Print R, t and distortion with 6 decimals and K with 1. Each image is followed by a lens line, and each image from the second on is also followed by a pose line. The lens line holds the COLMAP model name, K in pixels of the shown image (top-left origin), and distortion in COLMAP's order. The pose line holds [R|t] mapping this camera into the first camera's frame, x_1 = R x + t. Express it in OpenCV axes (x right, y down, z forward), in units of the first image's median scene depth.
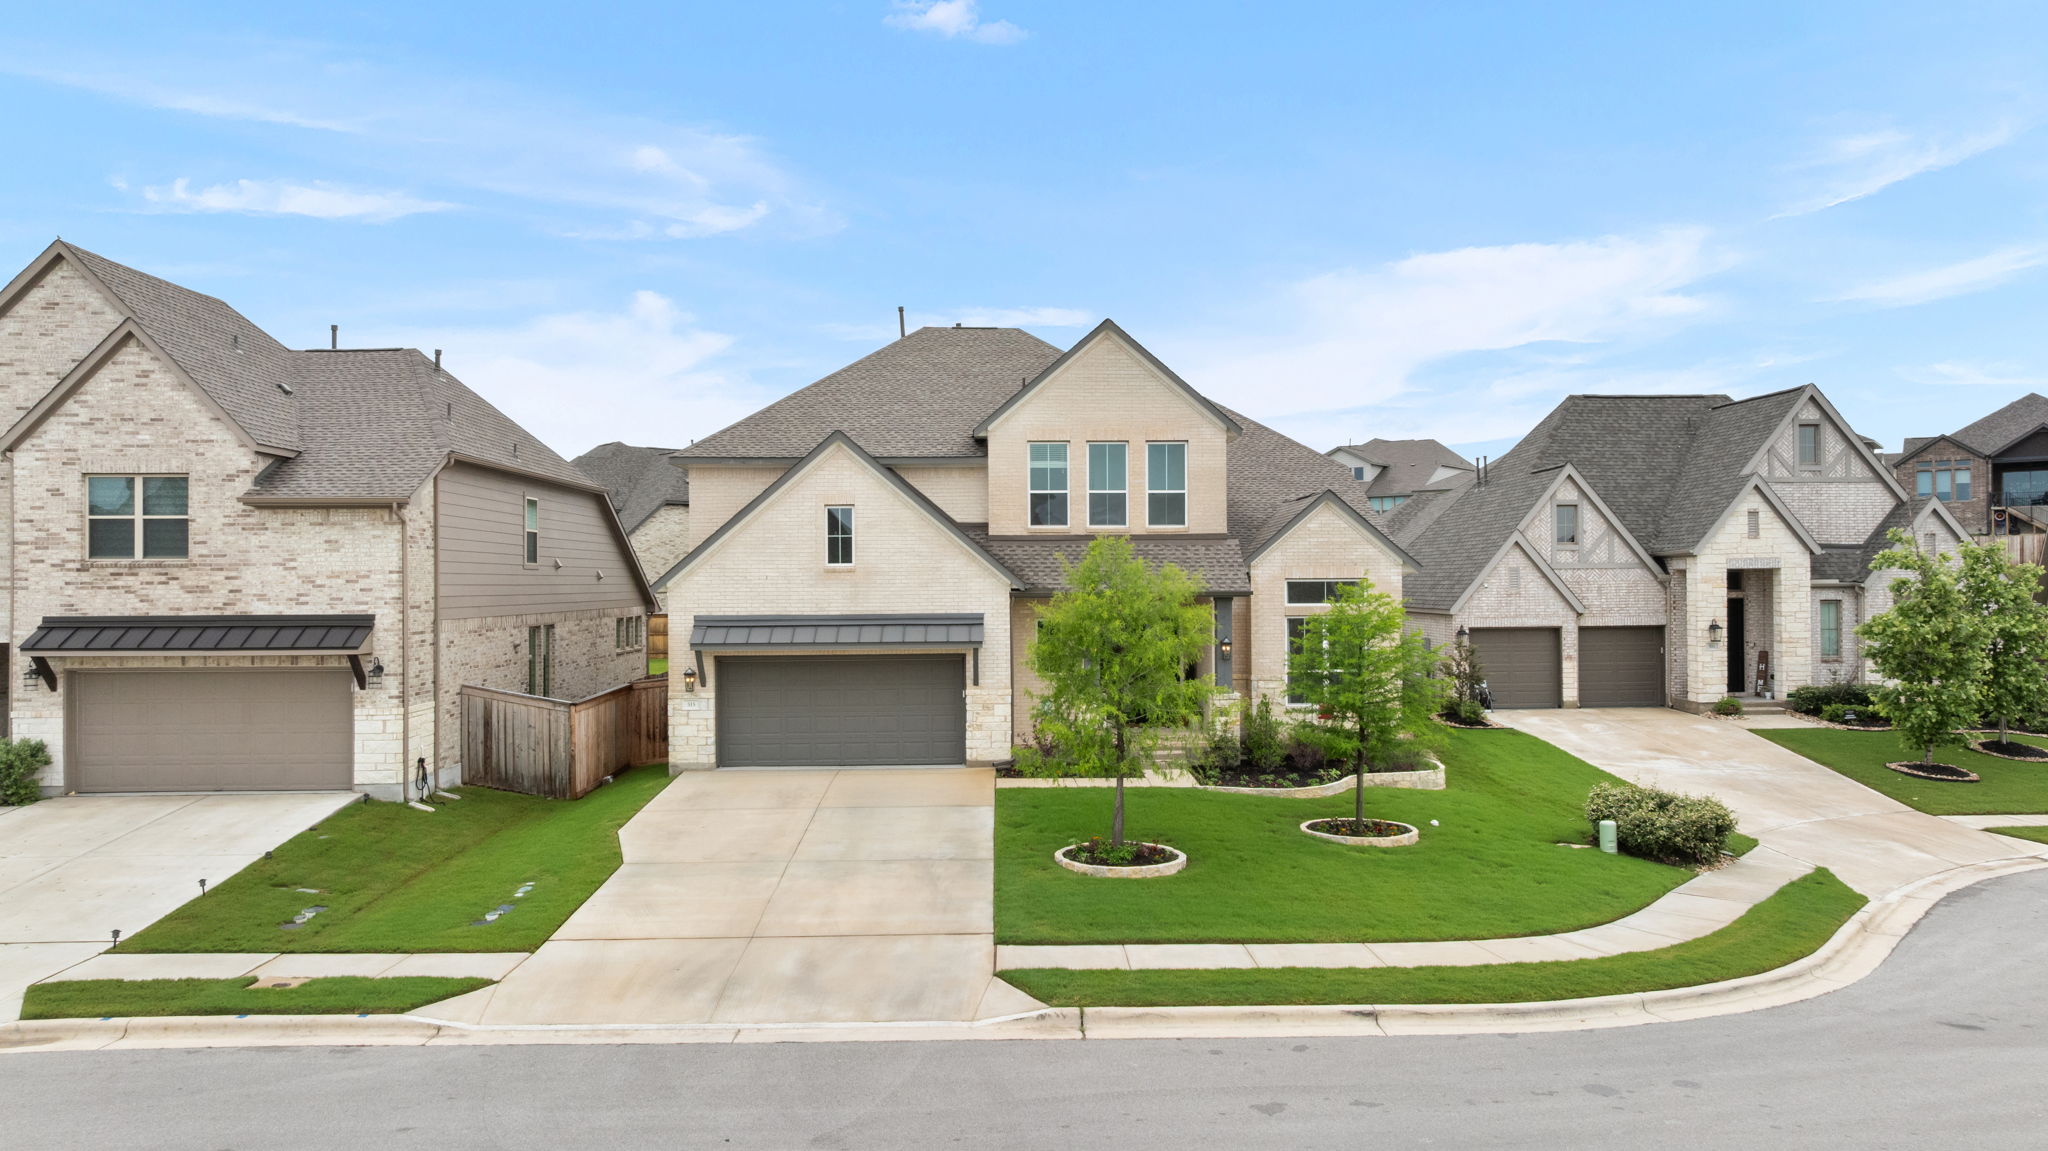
lens RADIAL K [[1458.5, 0, 1031.3], [0, 1458.5, 570.7], [0, 0, 1]] dist [-0.012324, -0.000724]
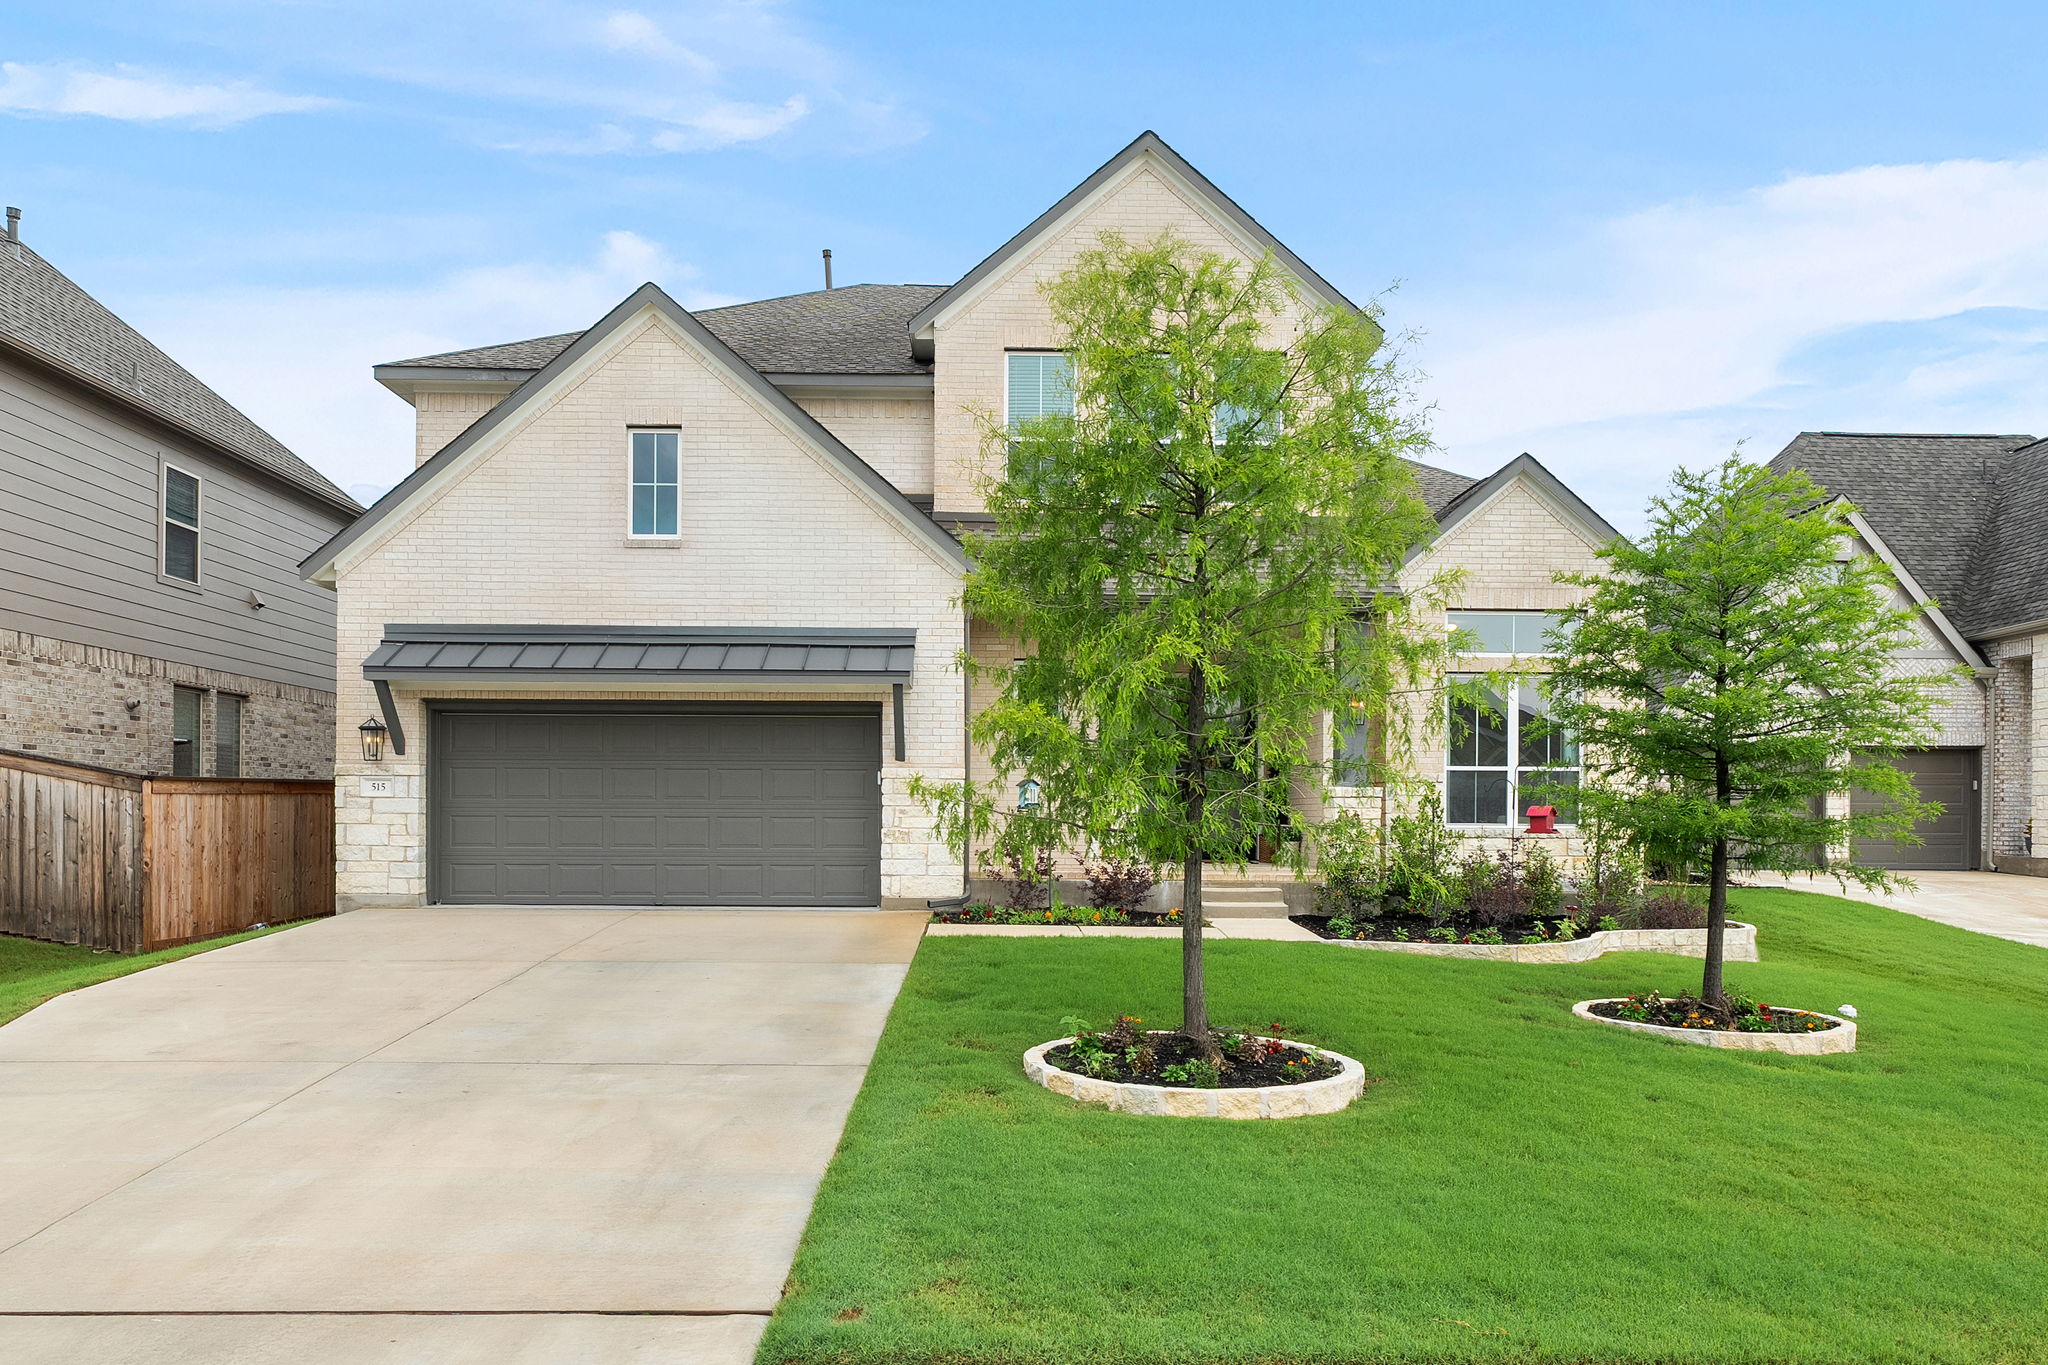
lens RADIAL K [[1440.2, 0, 1017.9], [0, 1440.2, 827.9], [0, 0, 1]] dist [-0.001592, 0.004798]
pose [[0.999785, 0.013893, -0.015418, 0.014828], [-0.013696, 0.999824, 0.012825, 0.096681], [0.015594, -0.012611, 0.999799, 0.462046]]
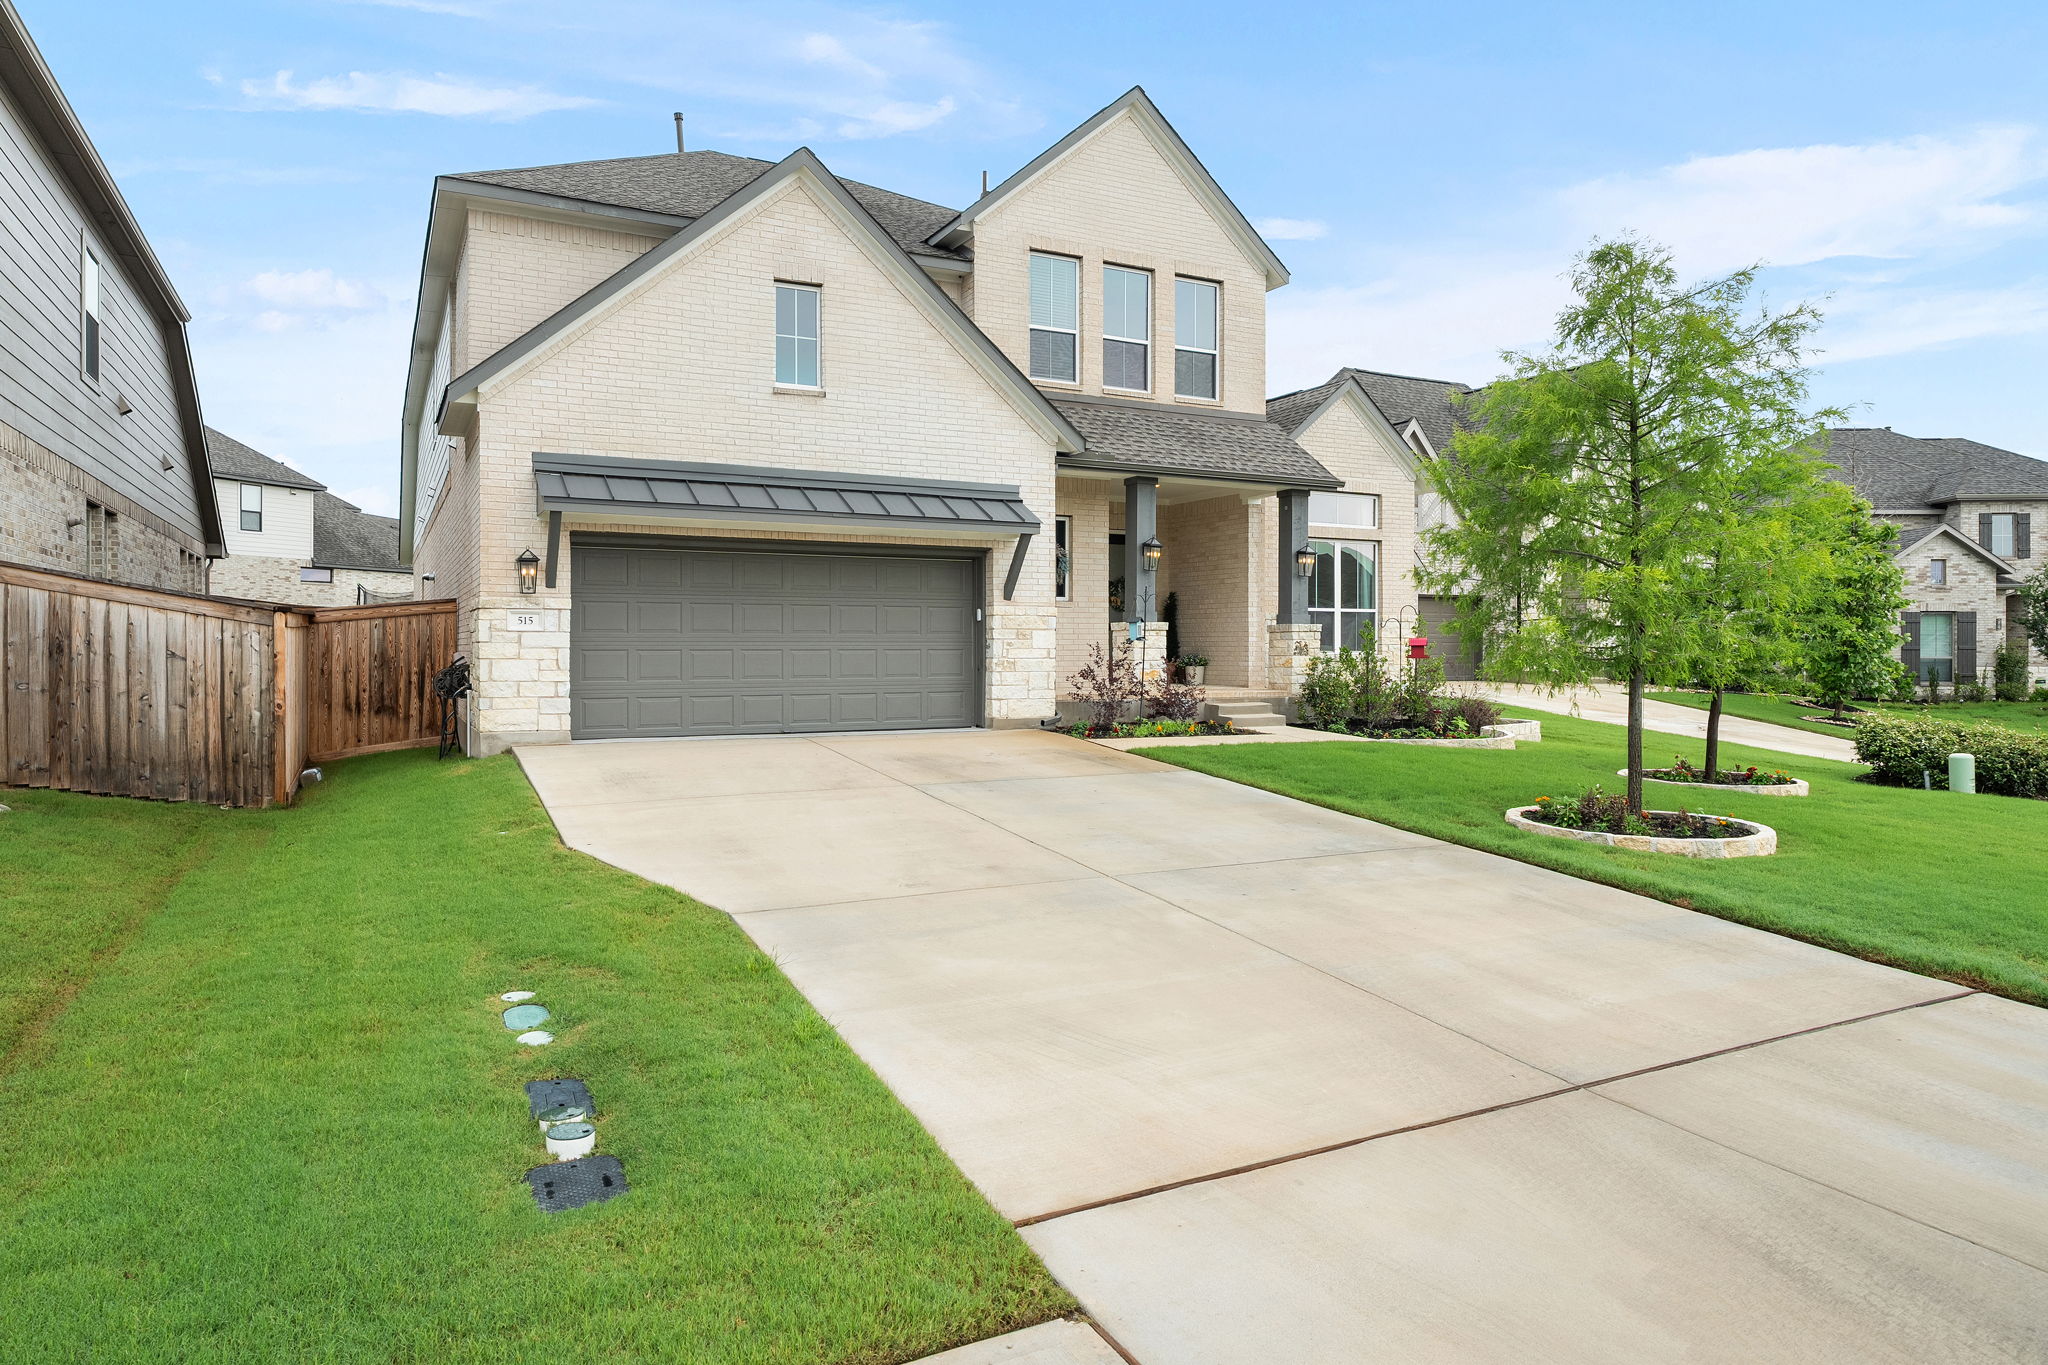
lens RADIAL K [[1247.2, 0, 1028.2], [0, 1247.2, 662.9], [0, 0, 1]] dist [-0.005742, -0.001360]
pose [[0.902663, 0.003408, 0.430335, -0.261821], [-0.010754, 0.999835, 0.014638, 0.098189], [-0.430214, -0.017841, 0.902551, 0.511872]]
